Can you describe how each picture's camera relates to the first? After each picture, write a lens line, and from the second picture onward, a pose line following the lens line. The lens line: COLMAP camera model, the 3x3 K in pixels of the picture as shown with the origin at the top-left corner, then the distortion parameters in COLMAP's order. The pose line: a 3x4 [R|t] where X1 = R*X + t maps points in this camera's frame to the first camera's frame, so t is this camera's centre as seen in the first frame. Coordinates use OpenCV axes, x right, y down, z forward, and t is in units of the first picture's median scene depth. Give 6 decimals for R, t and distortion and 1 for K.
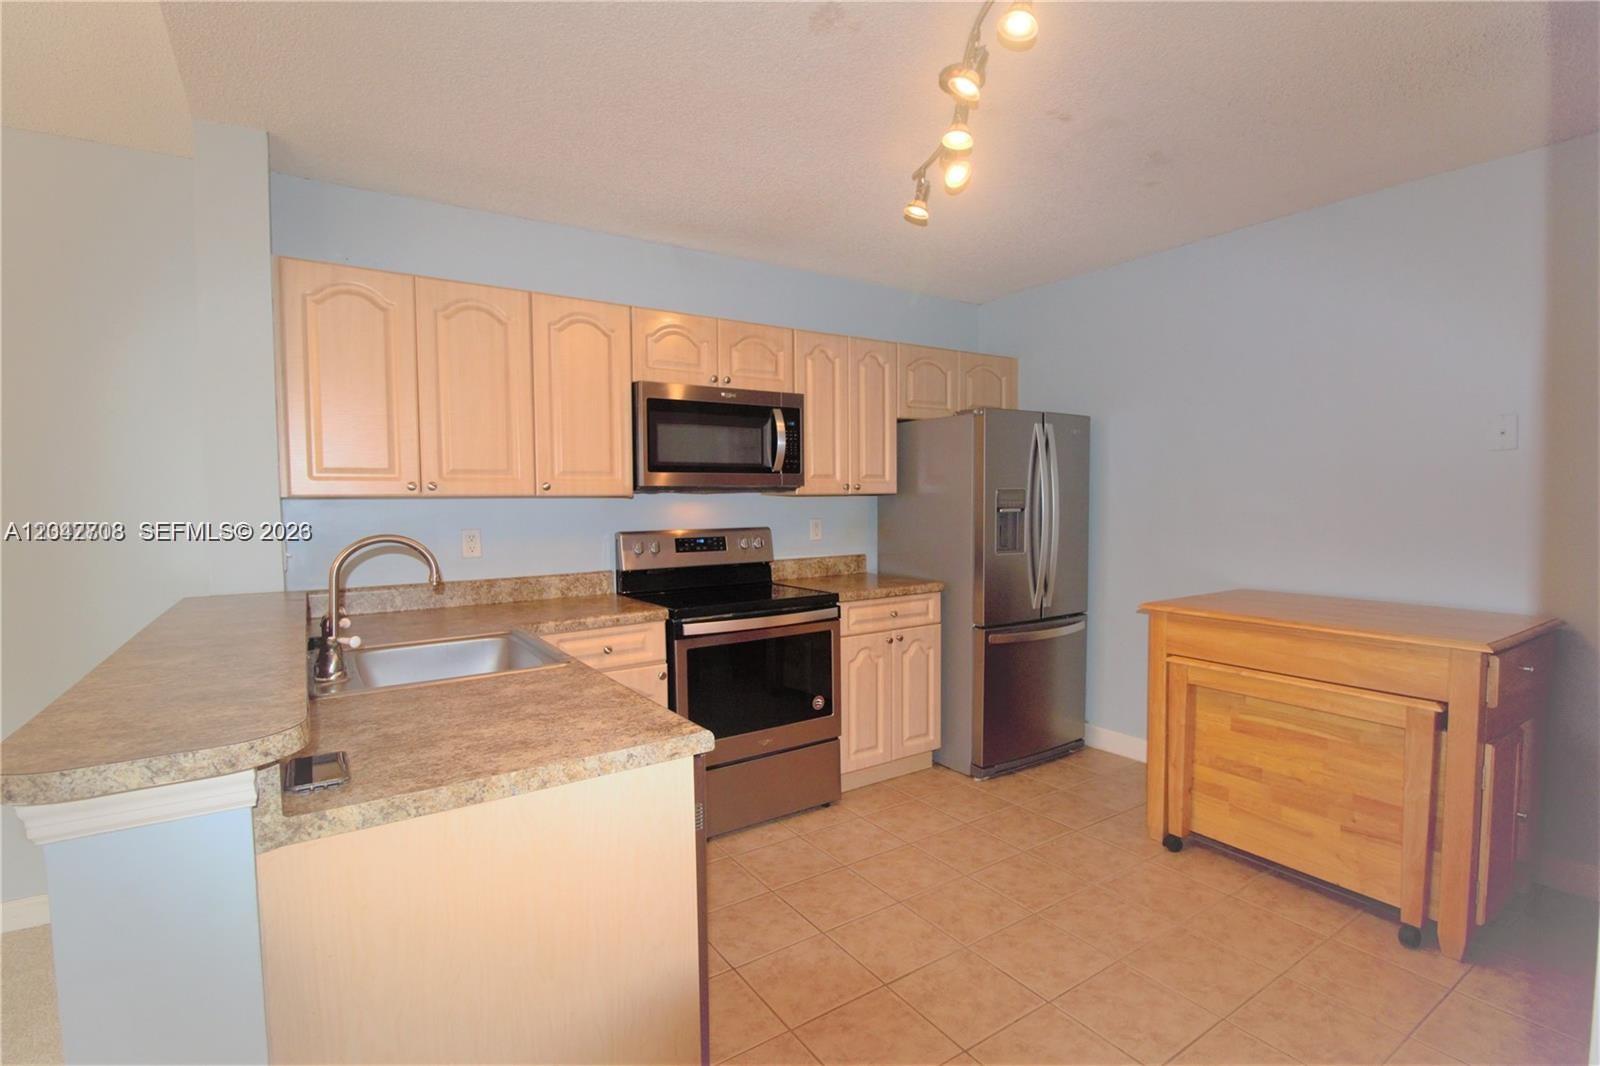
lens RADIAL K [[716.9, 0, 800.0], [0, 716.9, 533.0], [0, 0, 1]] dist [0.001788, -0.010805]
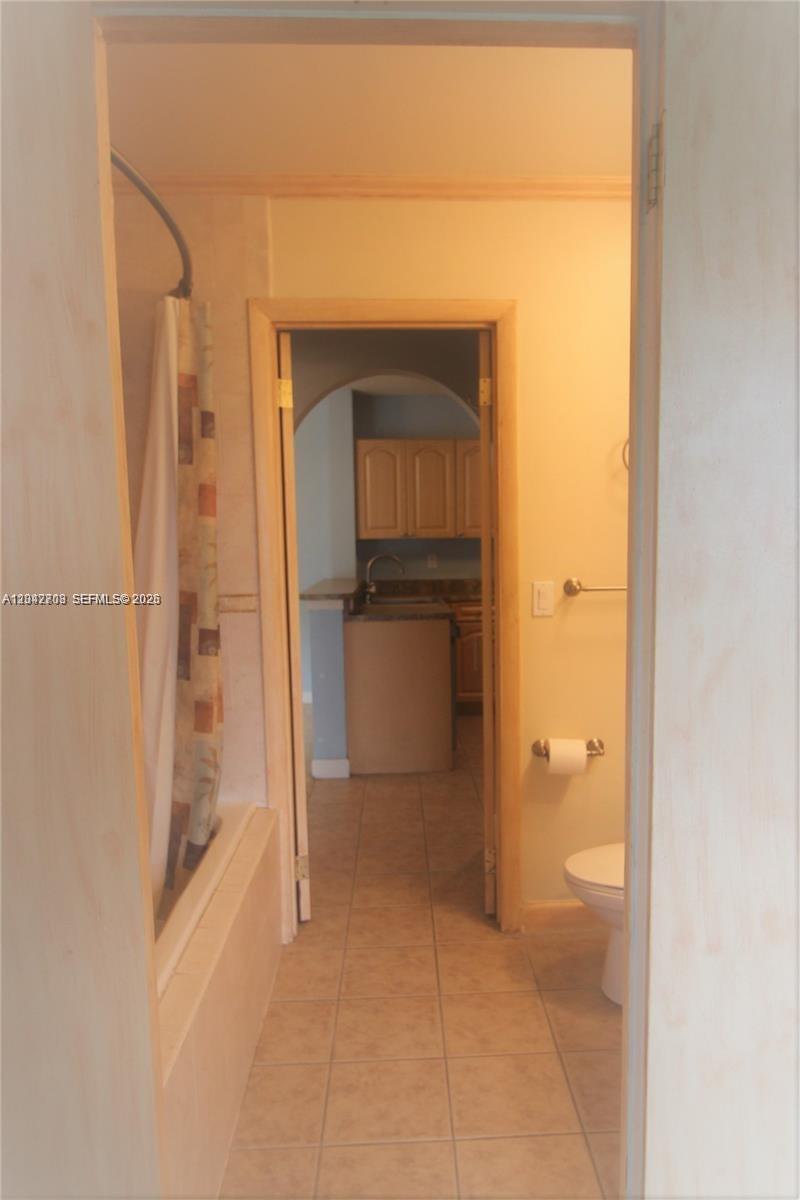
lens RADIAL K [[565.8, 0, 400.0], [0, 565.8, 600.0], [0, 0, 1]] dist [0.000409, -0.013819]
pose [[0.845489, 0.043877, -0.532187, 0.318074], [-0.010998, 0.997838, 0.064796, 0.016695], [0.533879, -0.048932, 0.844144, -0.402494]]
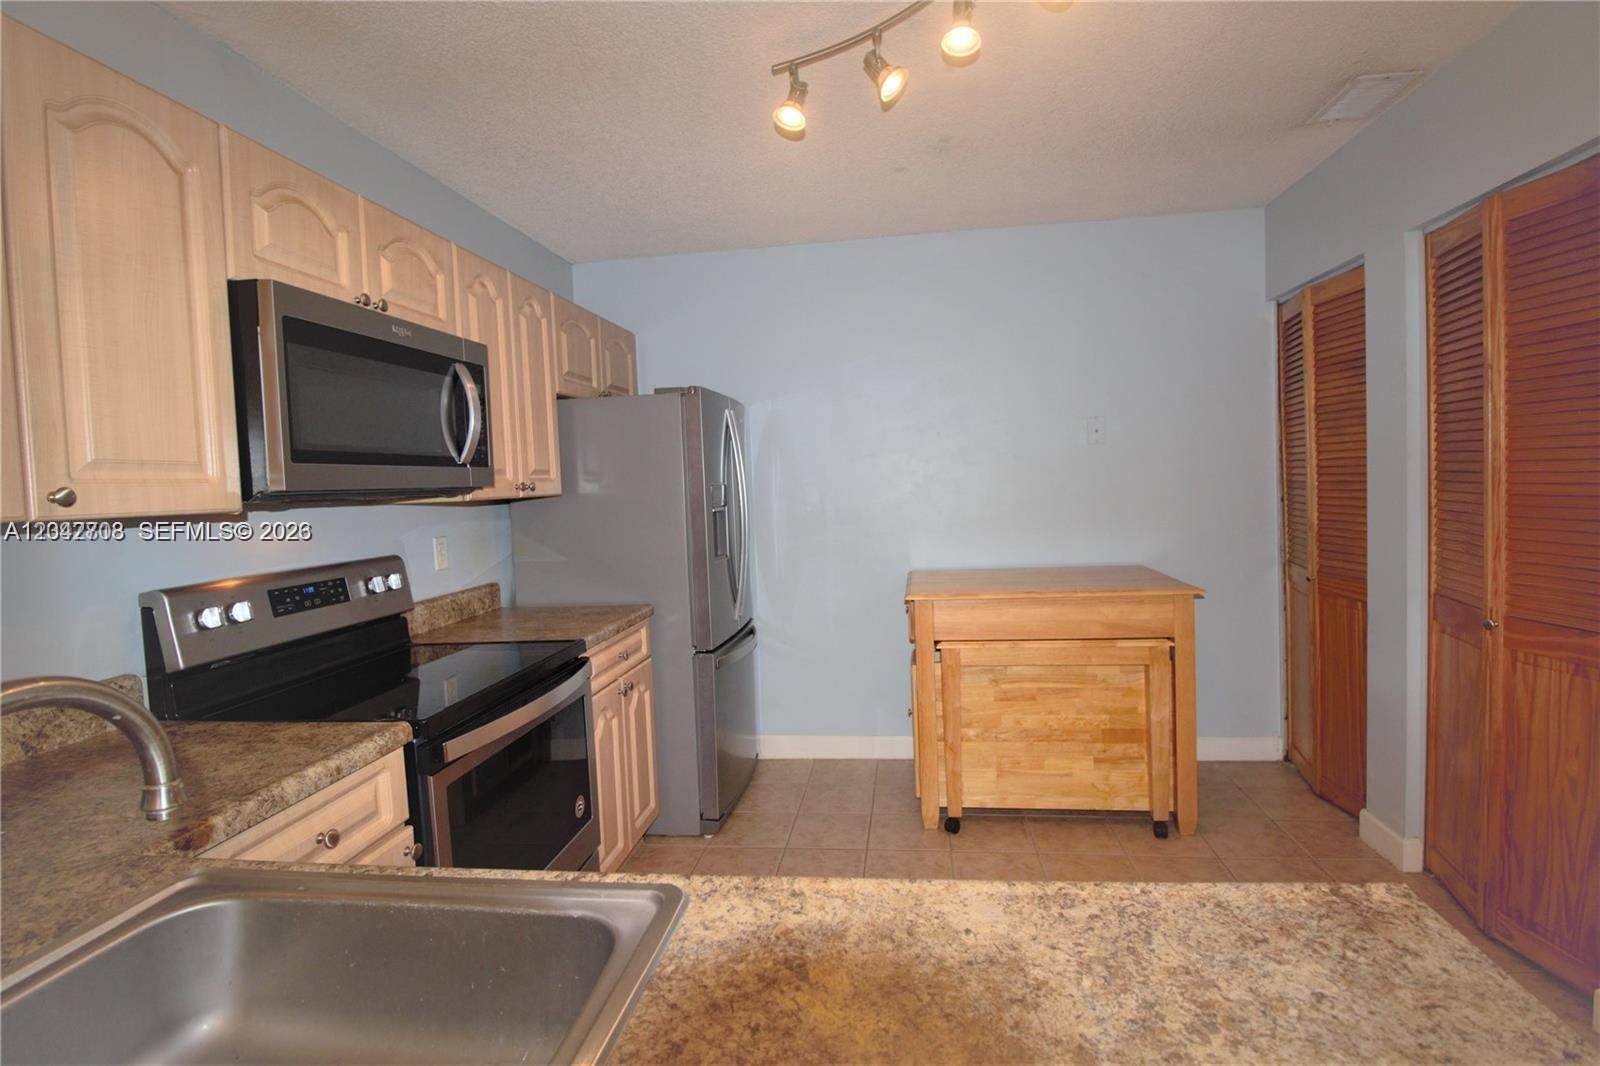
lens RADIAL K [[754.4, 0, 797.3], [0, 754.4, 525.5], [0, 0, 1]] dist [0.000409, -0.013819]
pose [[0.676821, -0.060273, 0.733676, -0.362012], [0.072820, 0.997236, 0.014748, -0.022927], [-0.732537, 0.043444, 0.679340, 0.383759]]
